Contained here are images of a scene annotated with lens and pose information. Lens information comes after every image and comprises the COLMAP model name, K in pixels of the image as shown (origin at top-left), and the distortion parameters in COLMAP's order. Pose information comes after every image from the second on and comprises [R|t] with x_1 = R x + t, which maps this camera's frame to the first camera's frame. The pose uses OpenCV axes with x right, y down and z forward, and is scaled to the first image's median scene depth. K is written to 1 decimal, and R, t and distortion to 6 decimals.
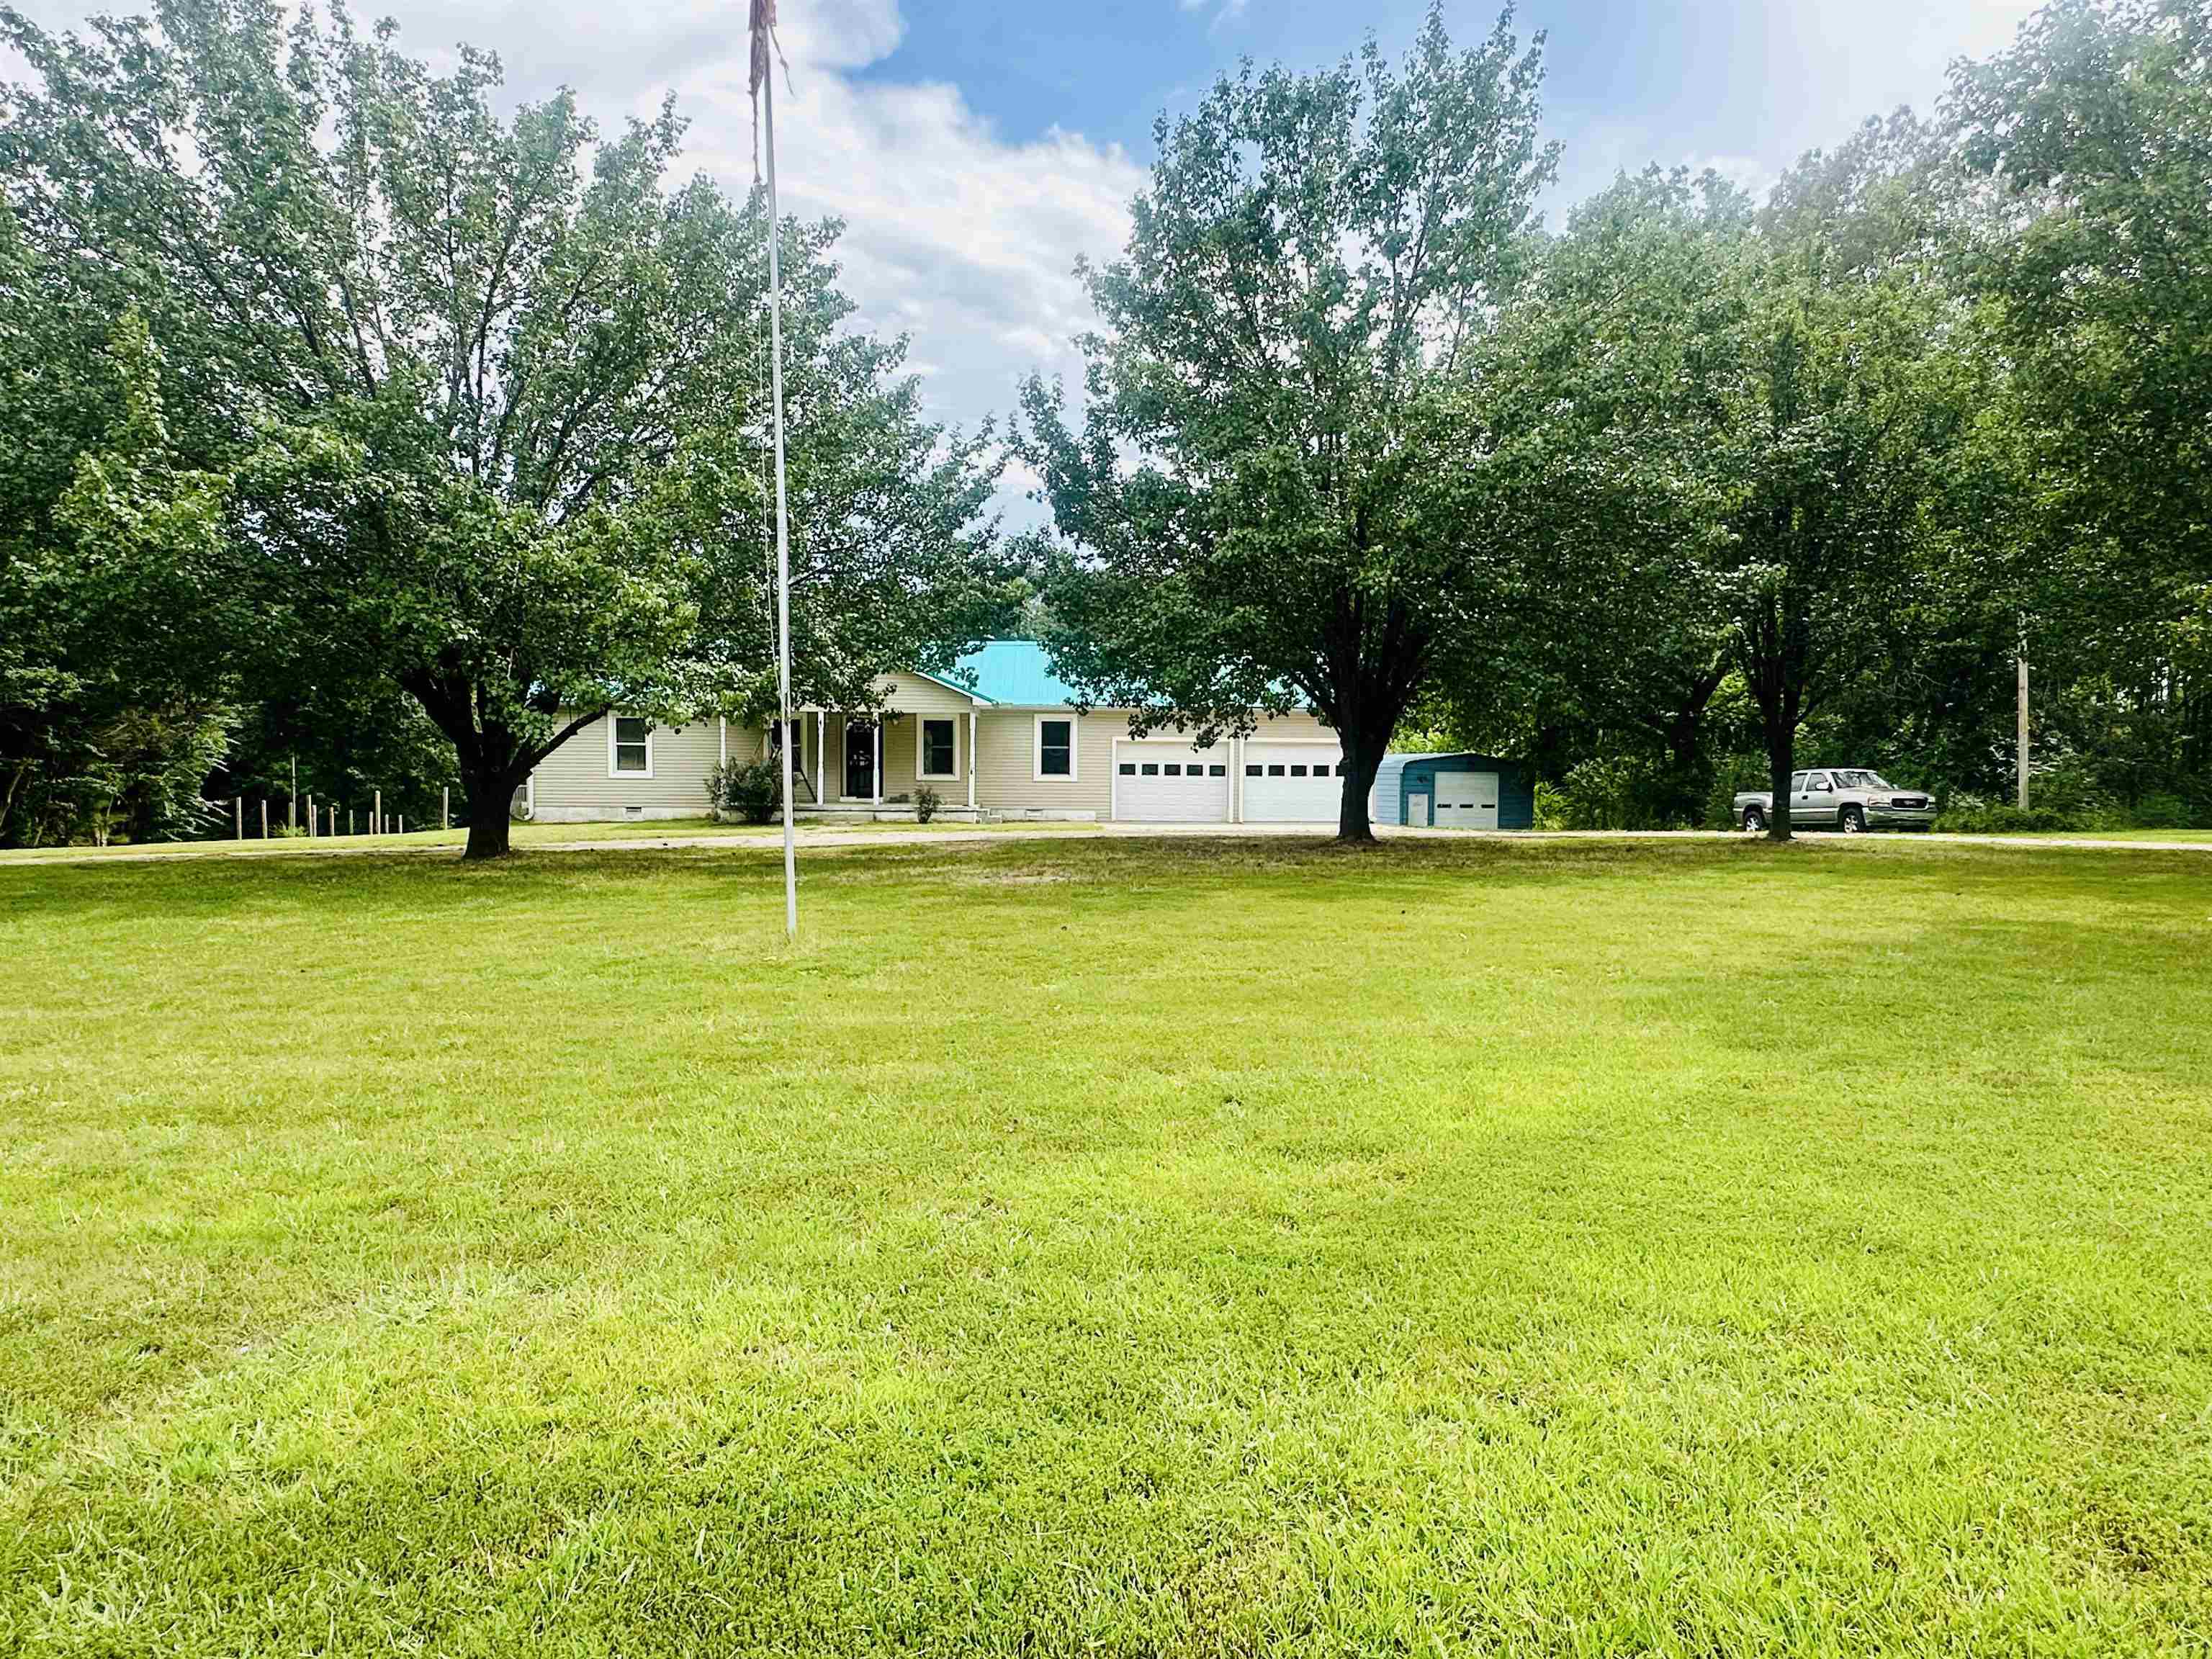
lens RADIAL K [[1338.7, 0, 1099.3], [0, 1338.7, 829.6], [0, 0, 1]] dist [-0.007105, 0.000904]
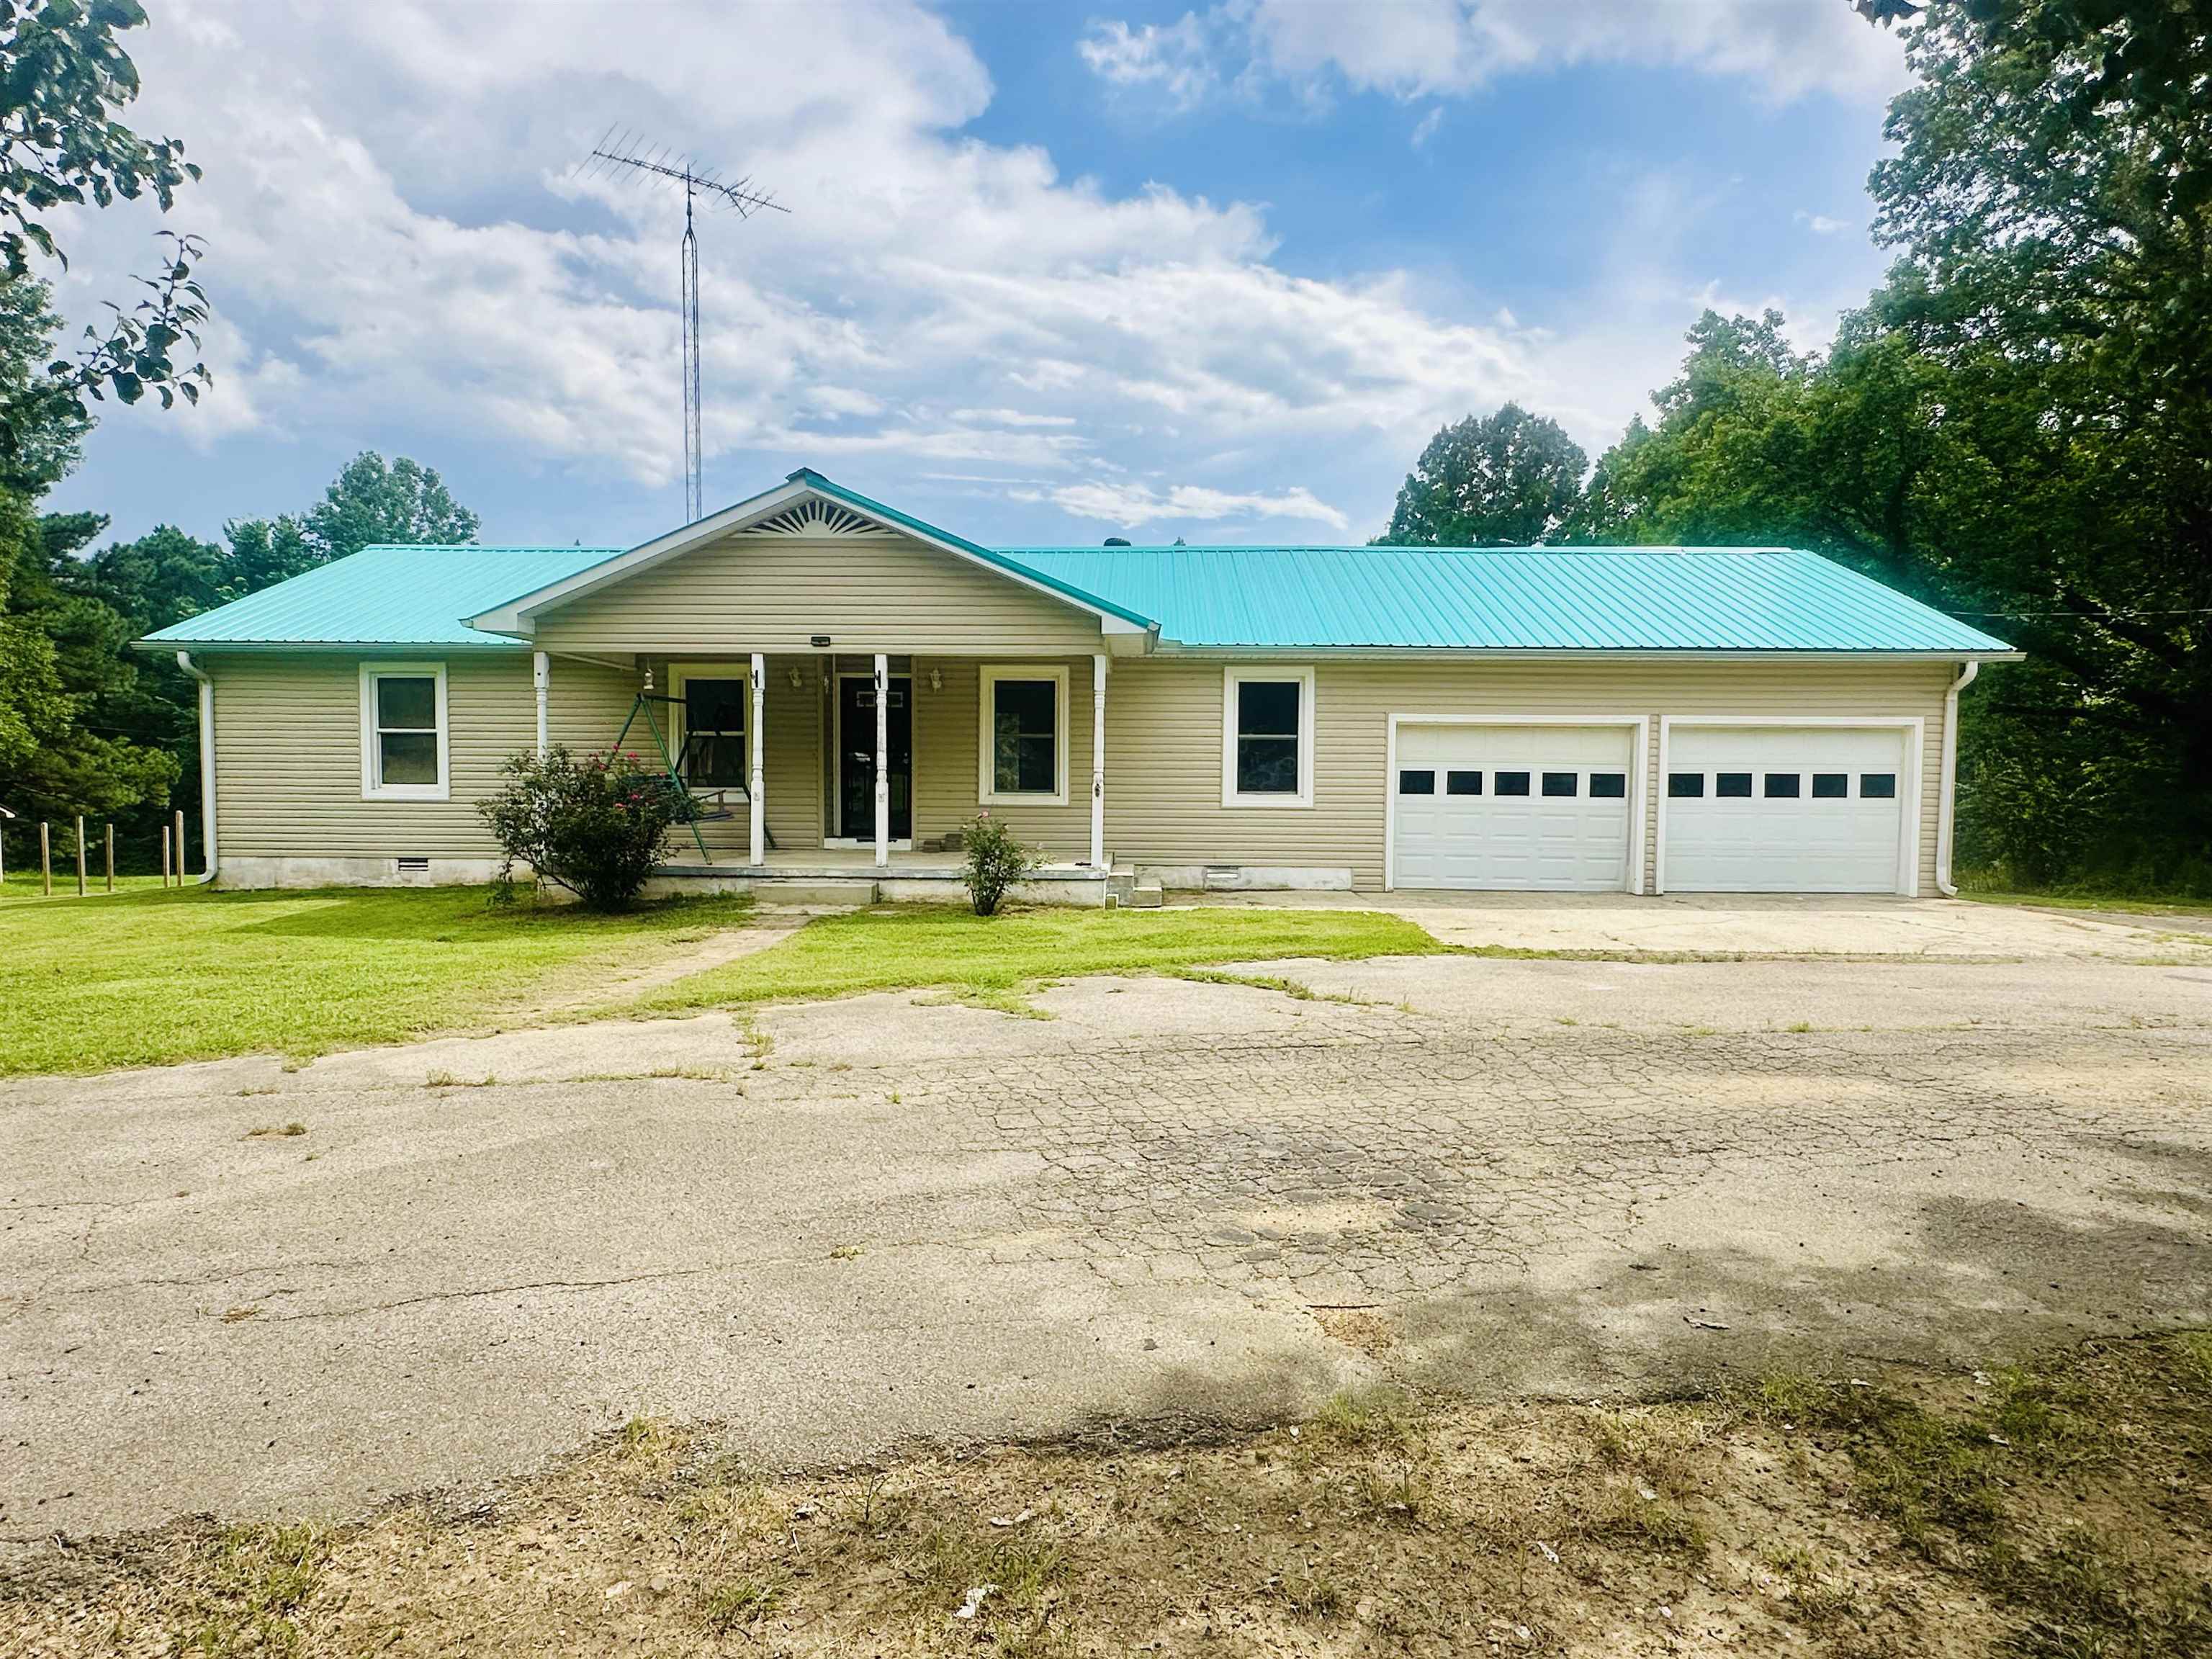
lens RADIAL K [[1269.6, 0, 1098.0], [0, 1269.6, 828.1], [0, 0, 1]] dist [-0.003482, 0.000322]
pose [[0.997614, 0.002834, -0.068974, -0.095095], [-0.003217, 0.999980, -0.005435, -0.039817], [0.068957, 0.005644, 0.997604, 0.835669]]
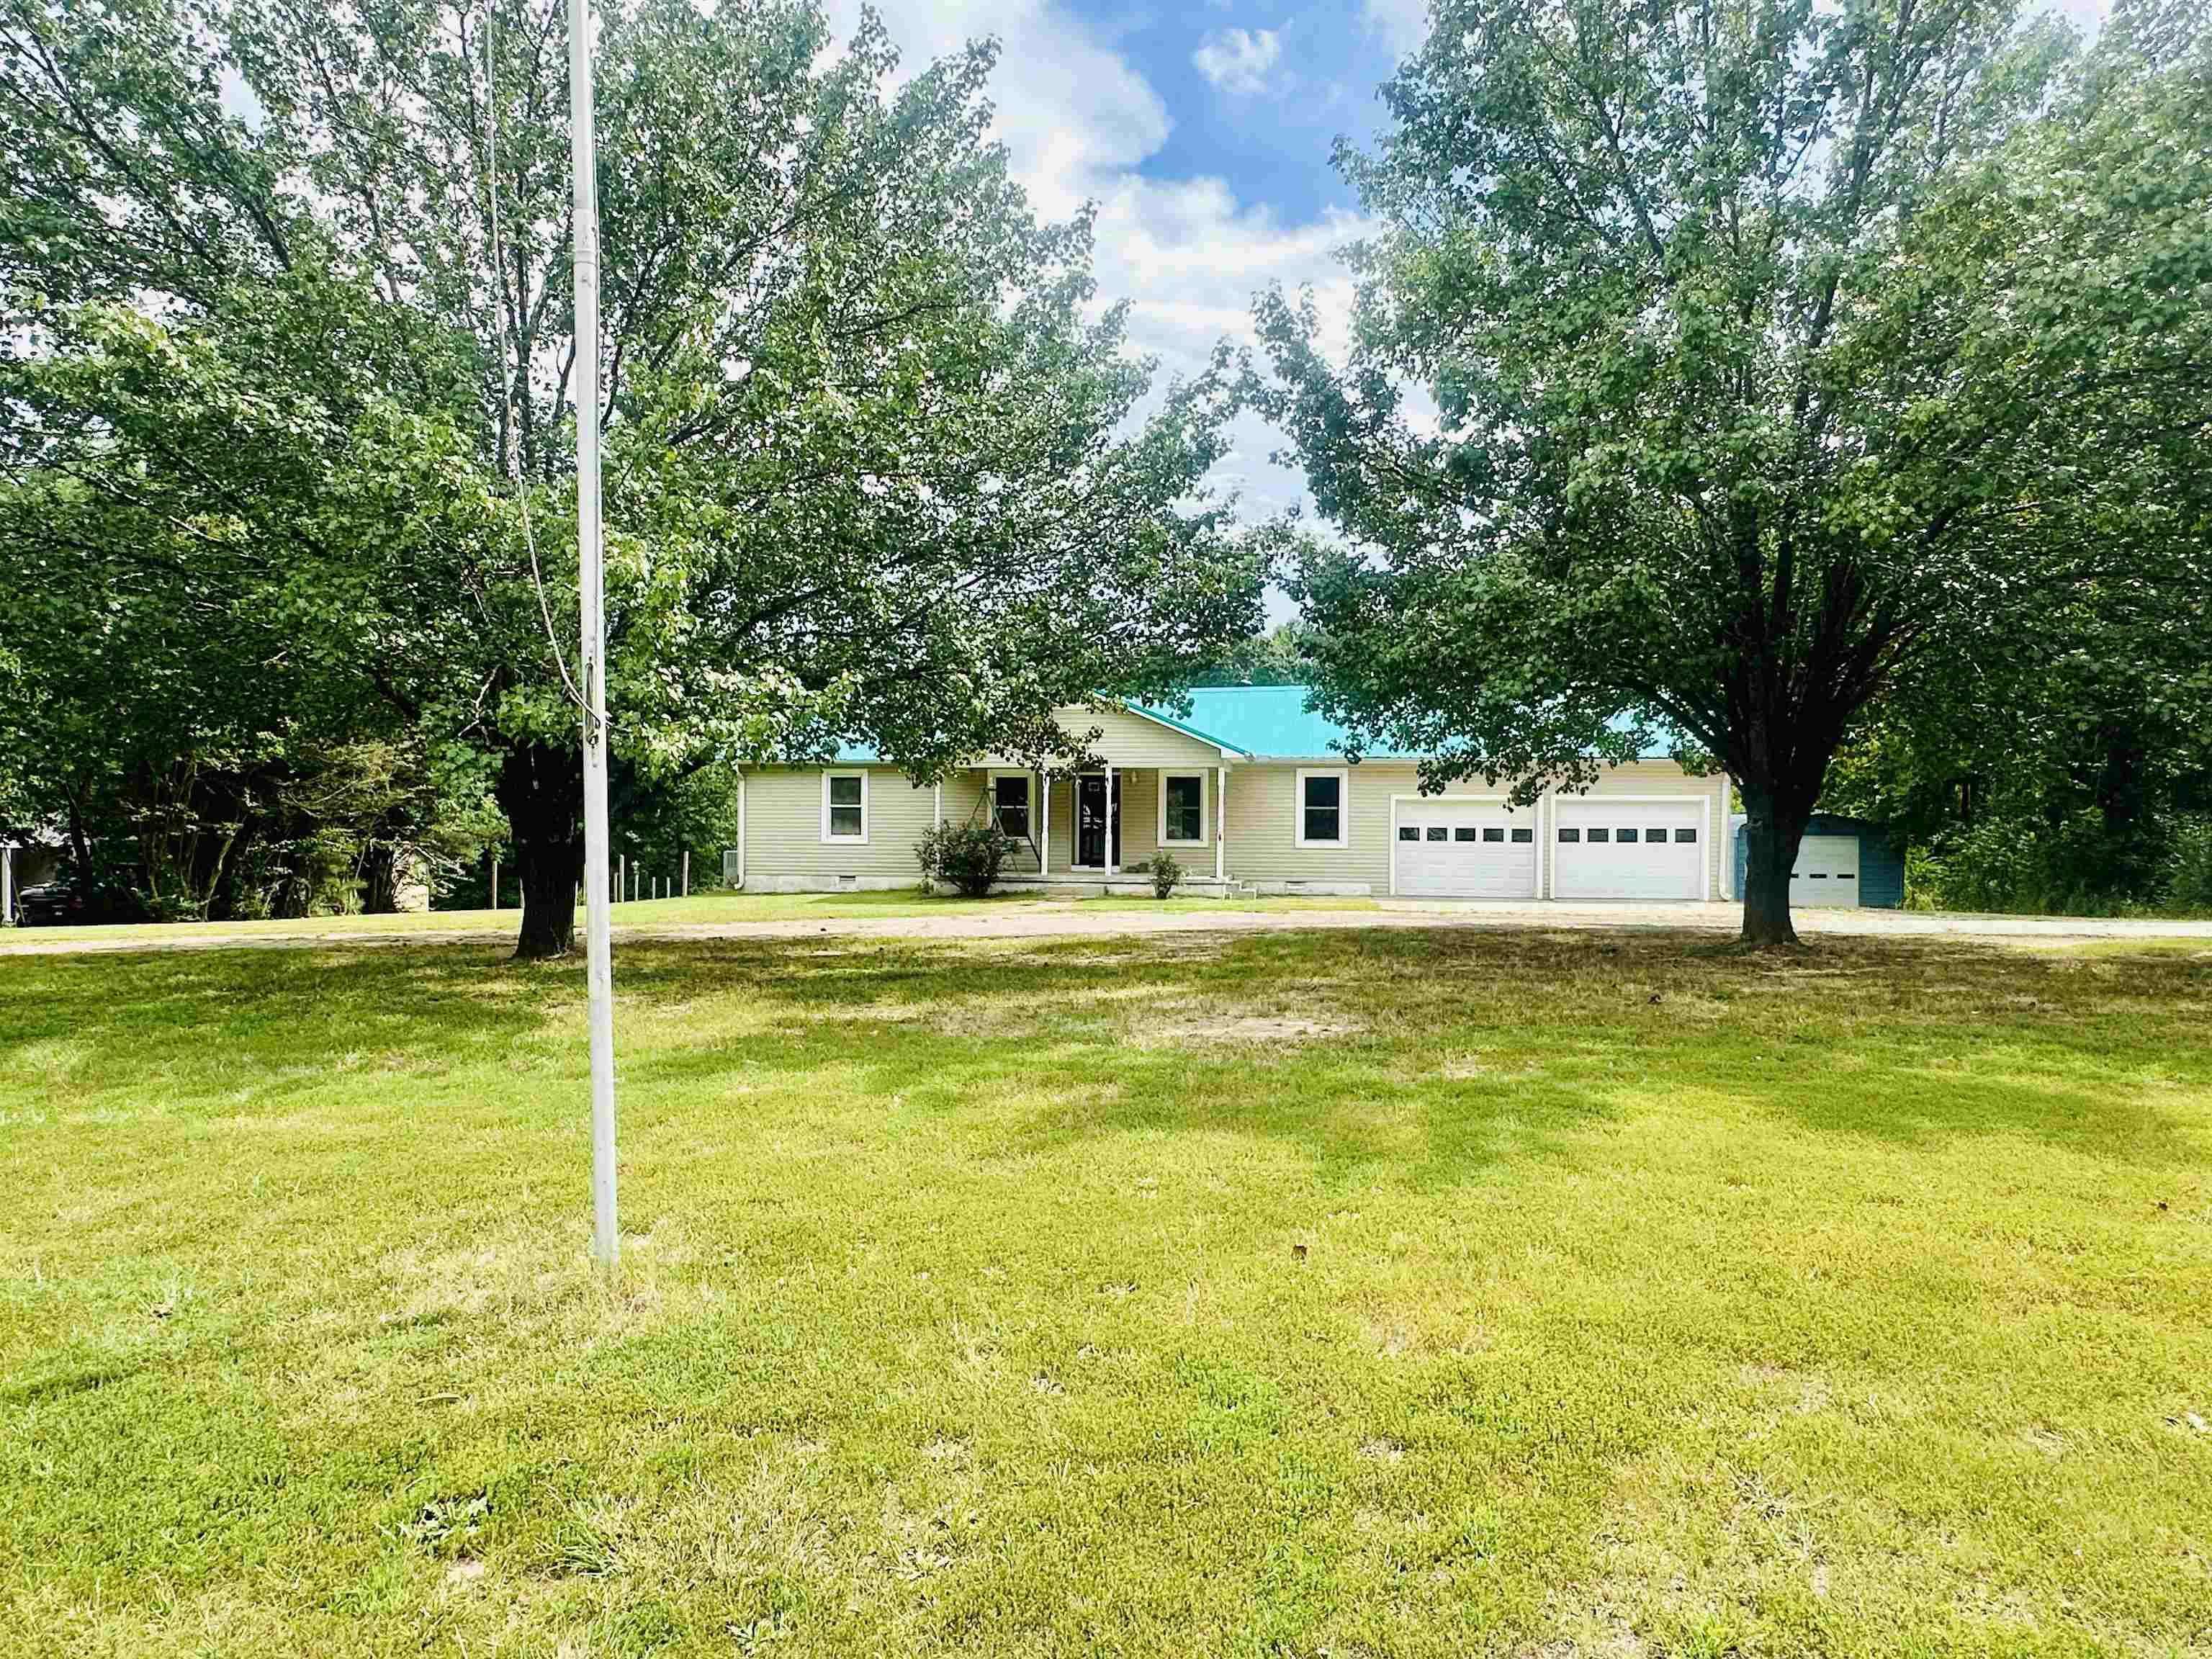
lens RADIAL K [[1338.7, 0, 1097.9], [0, 1338.7, 761.7], [0, 0, 1]] dist [-0.007105, 0.000904]
pose [[0.979665, -0.010728, -0.200354, -0.002274], [-0.008659, 0.995379, -0.095635, -0.012972], [0.200454, 0.095425, 0.975045, 0.226873]]
